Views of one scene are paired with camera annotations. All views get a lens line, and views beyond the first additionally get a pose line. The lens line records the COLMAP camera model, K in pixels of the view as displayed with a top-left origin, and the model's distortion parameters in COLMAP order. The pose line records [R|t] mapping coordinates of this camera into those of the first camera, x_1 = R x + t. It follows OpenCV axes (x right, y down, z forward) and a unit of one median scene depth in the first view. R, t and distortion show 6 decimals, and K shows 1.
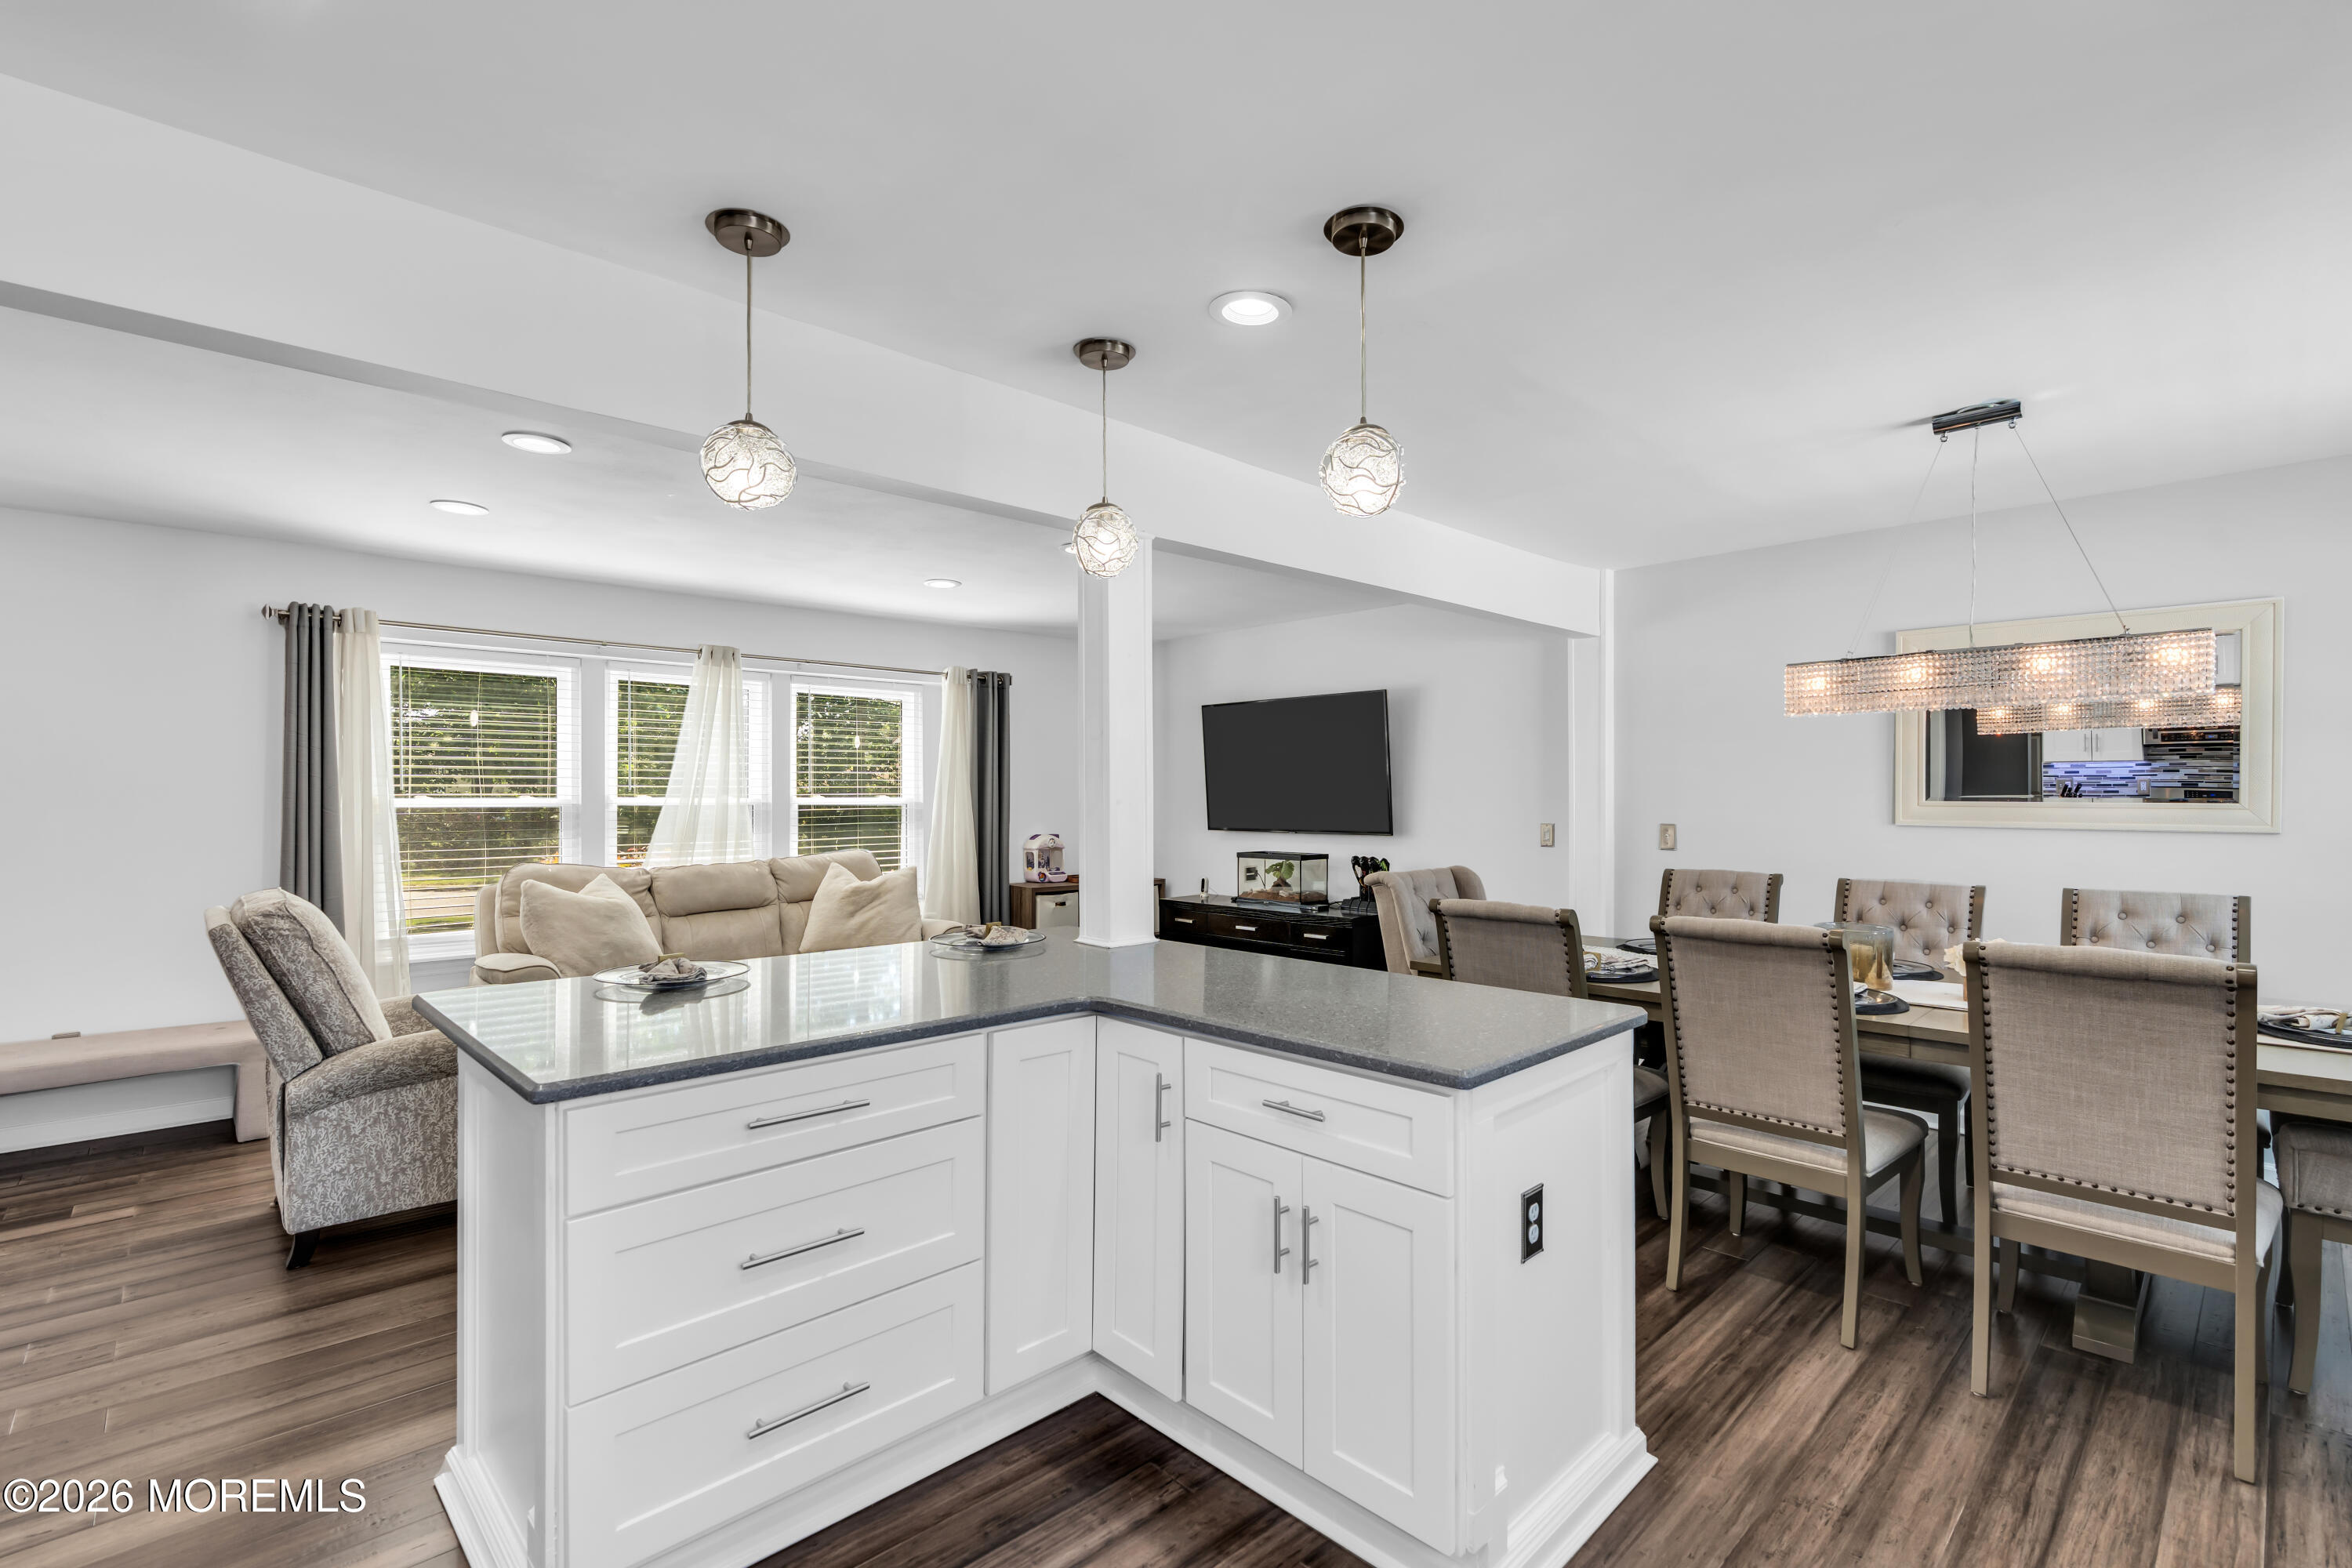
lens RADIAL K [[1060.2, 0, 1184.3], [0, 1060.2, 796.4], [0, 0, 1]] dist [-0.012842, 0.003018]
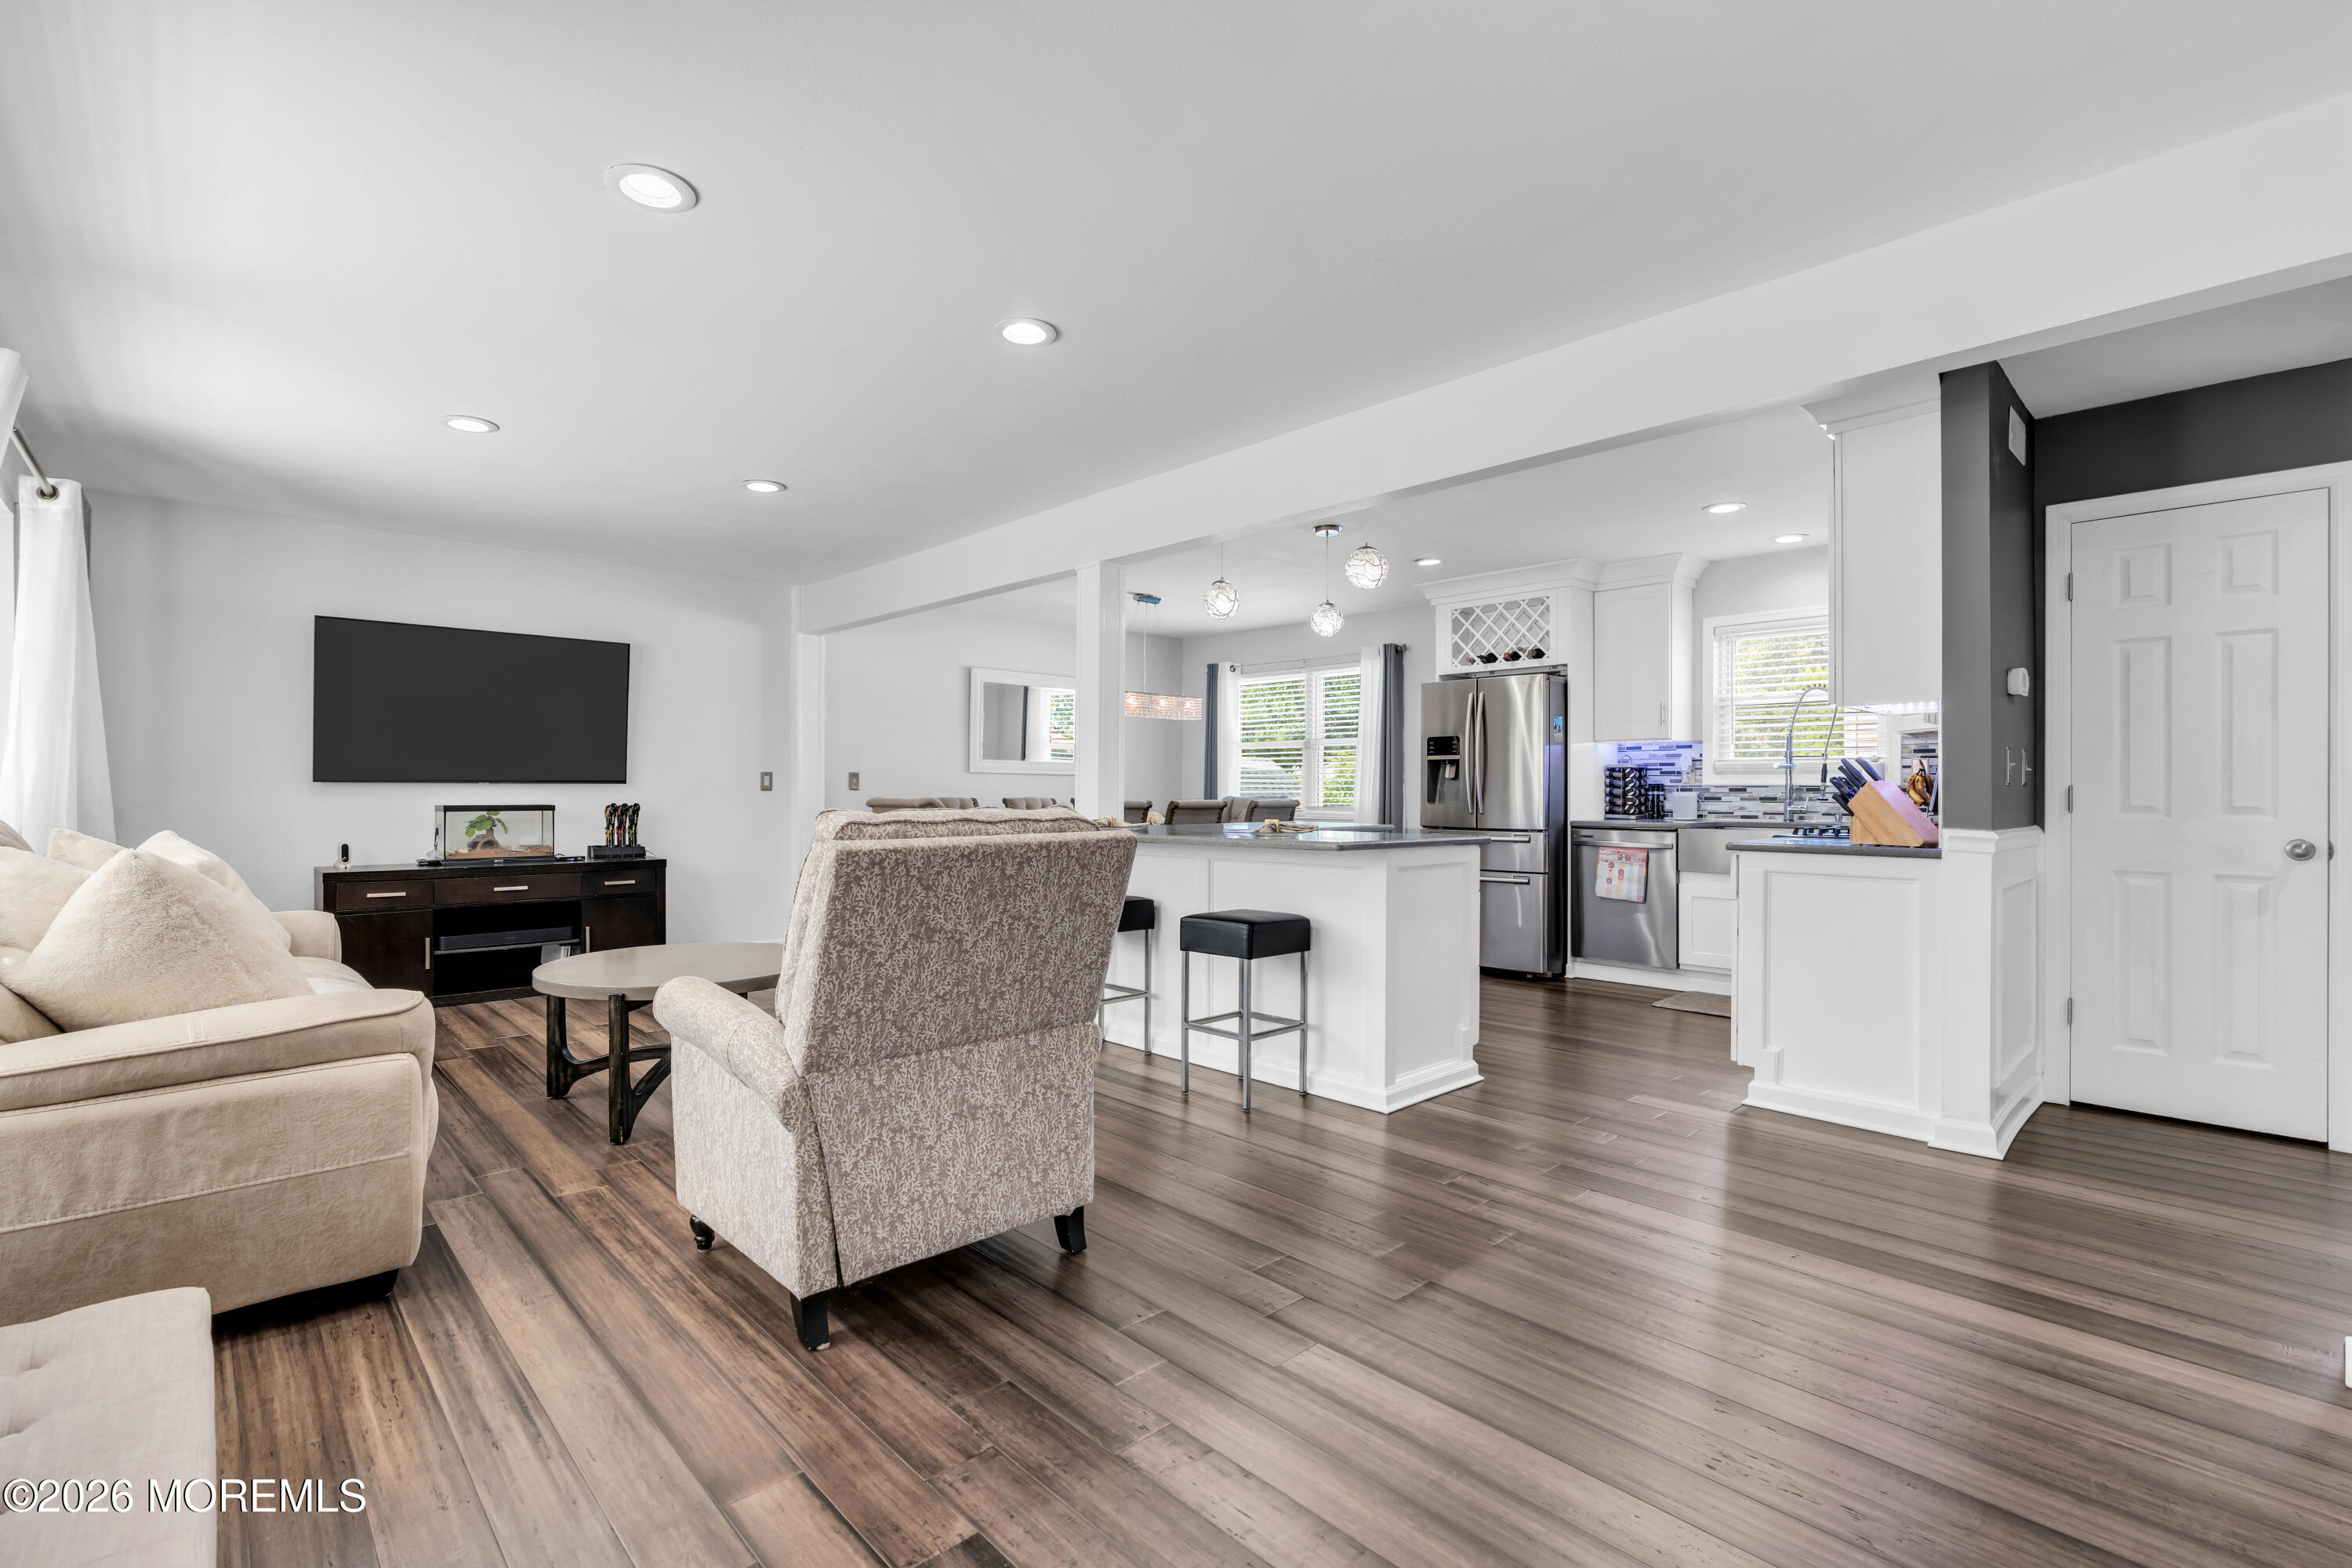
lens RADIAL K [[1060.2, 0, 1175.2], [0, 1060.2, 787.1], [0, 0, 1]] dist [-0.012842, 0.003018]
pose [[-0.003552, 0.006341, 0.999974, -0.957621], [-0.001766, 0.999978, -0.006347, 0.051318], [-0.999992, -0.001789, -0.003541, 0.520919]]
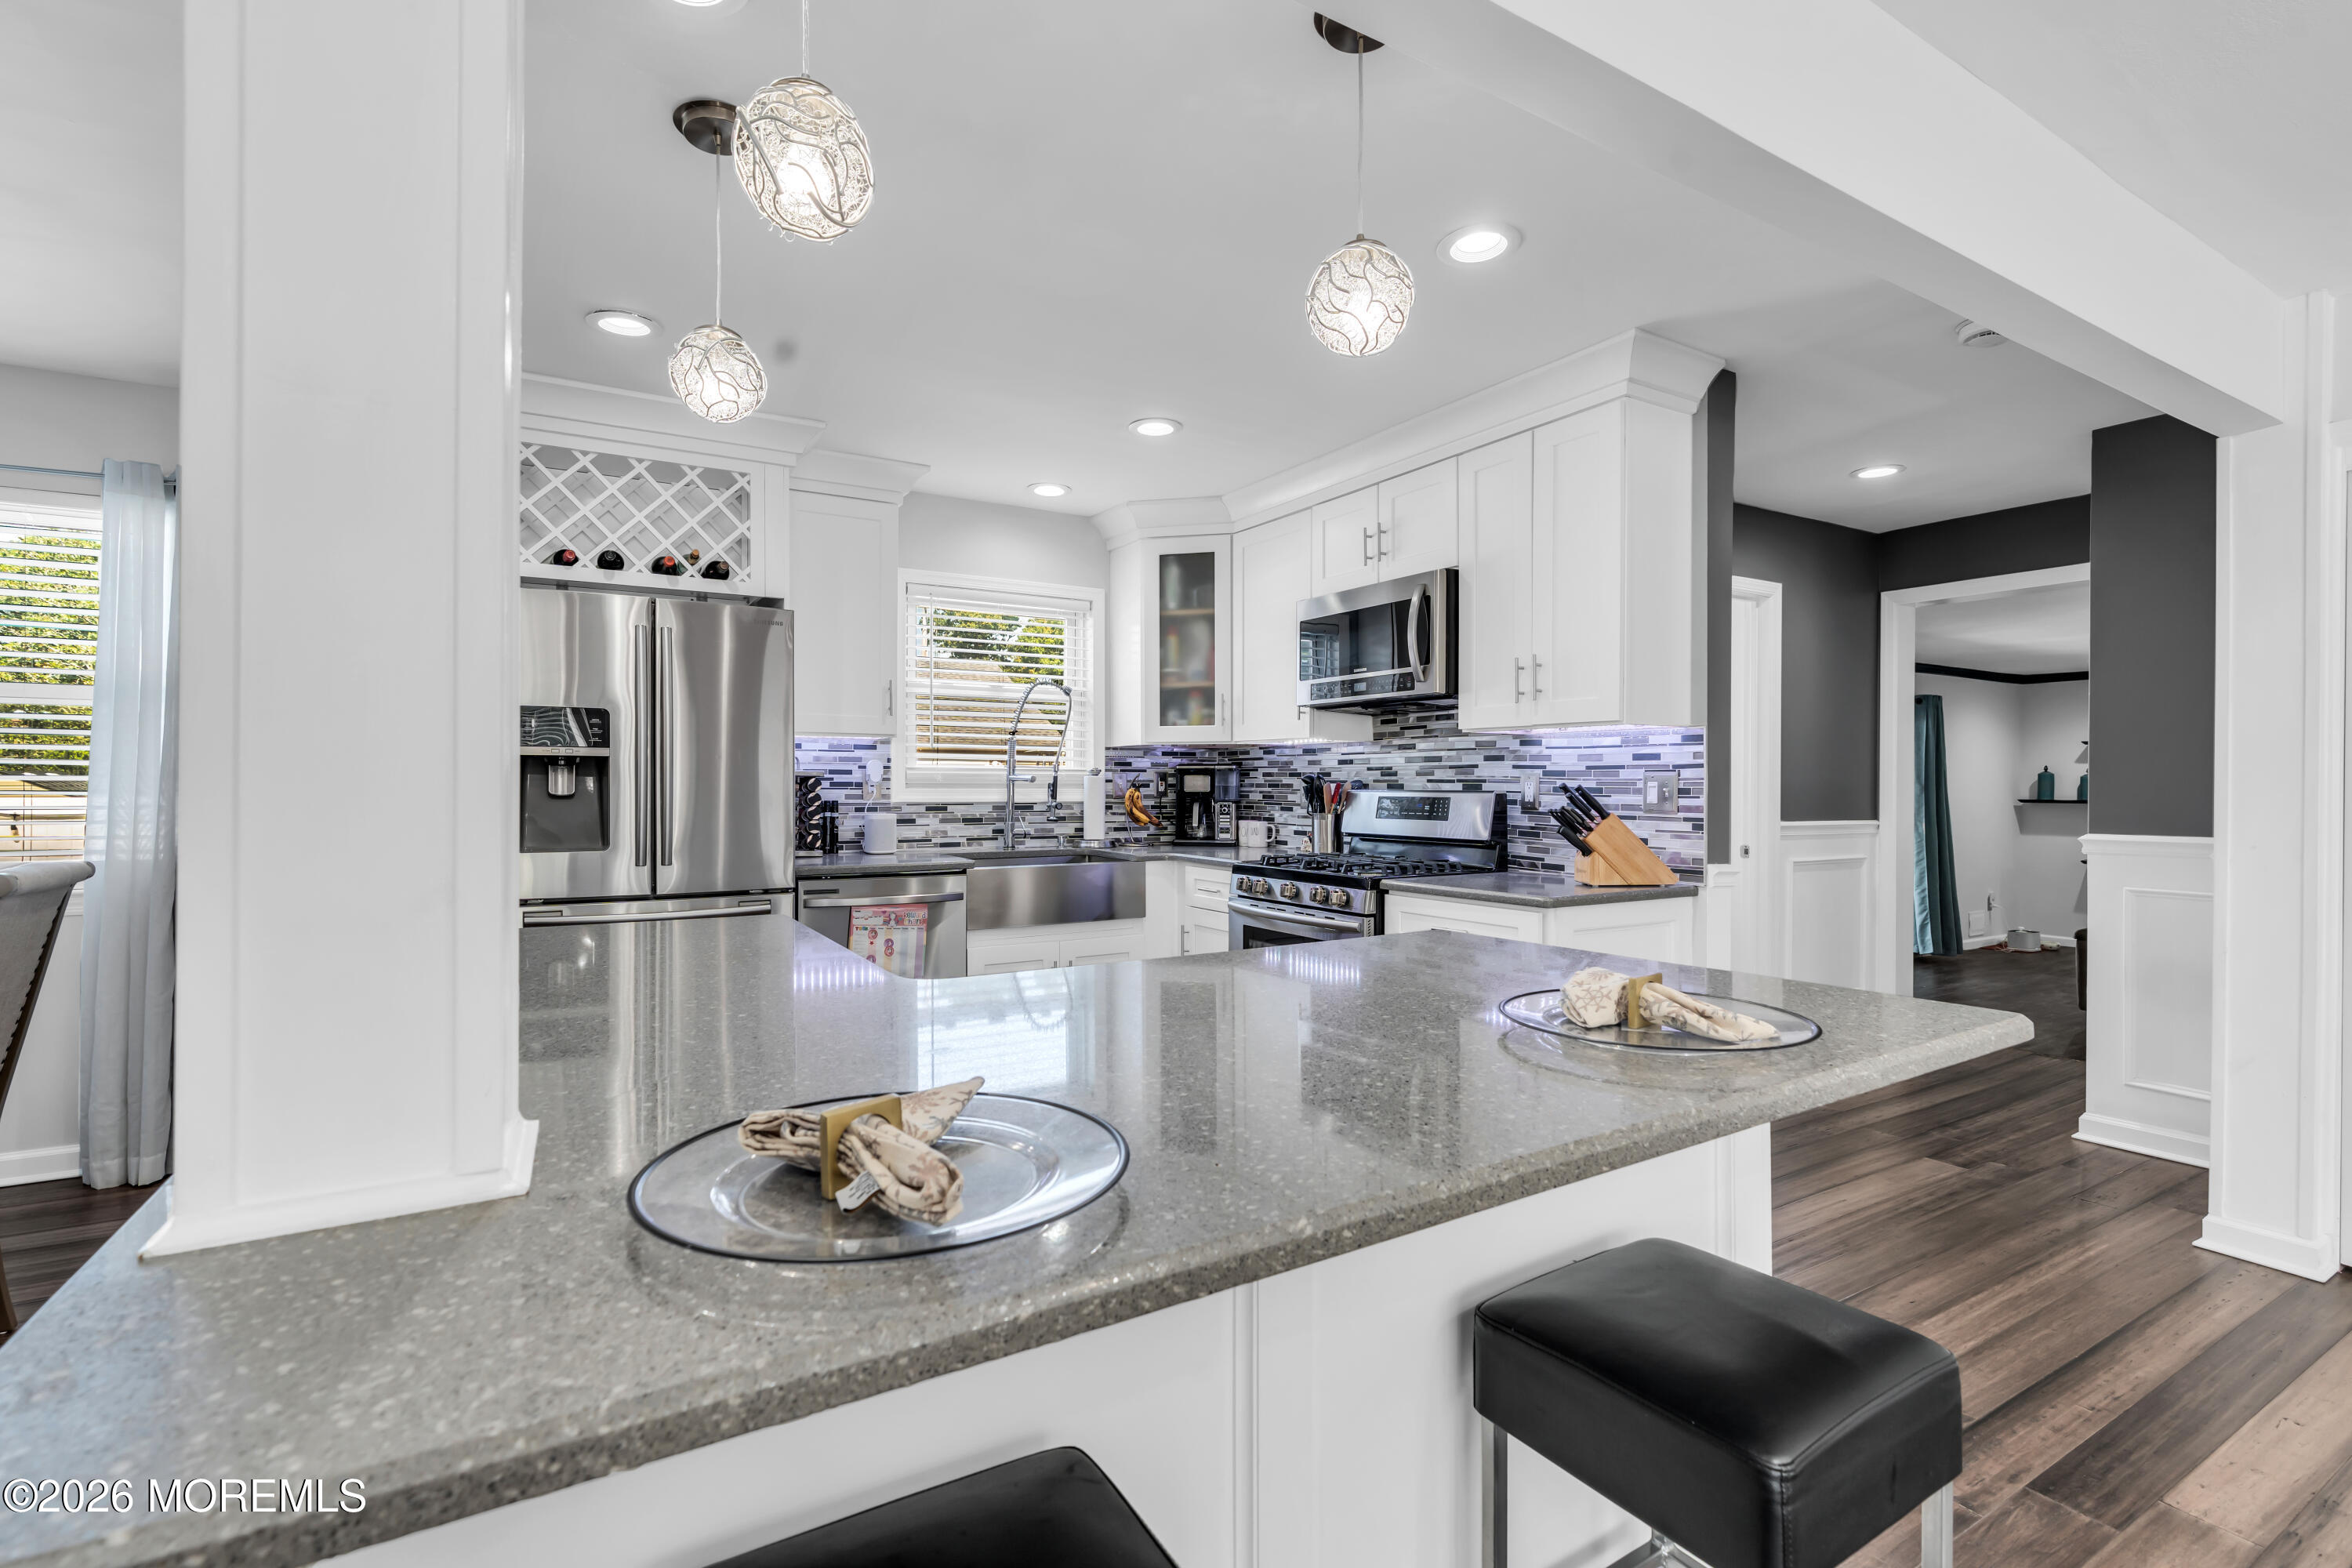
lens RADIAL K [[1060.2, 0, 1170.1], [0, 1060.2, 795.2], [0, 0, 1]] dist [-0.012842, 0.003018]
pose [[-0.975243, -0.000539, 0.221136, -0.180853], [0.001608, 0.999953, 0.009528, 0.027255], [-0.221131, 0.009648, -0.975196, 0.696657]]
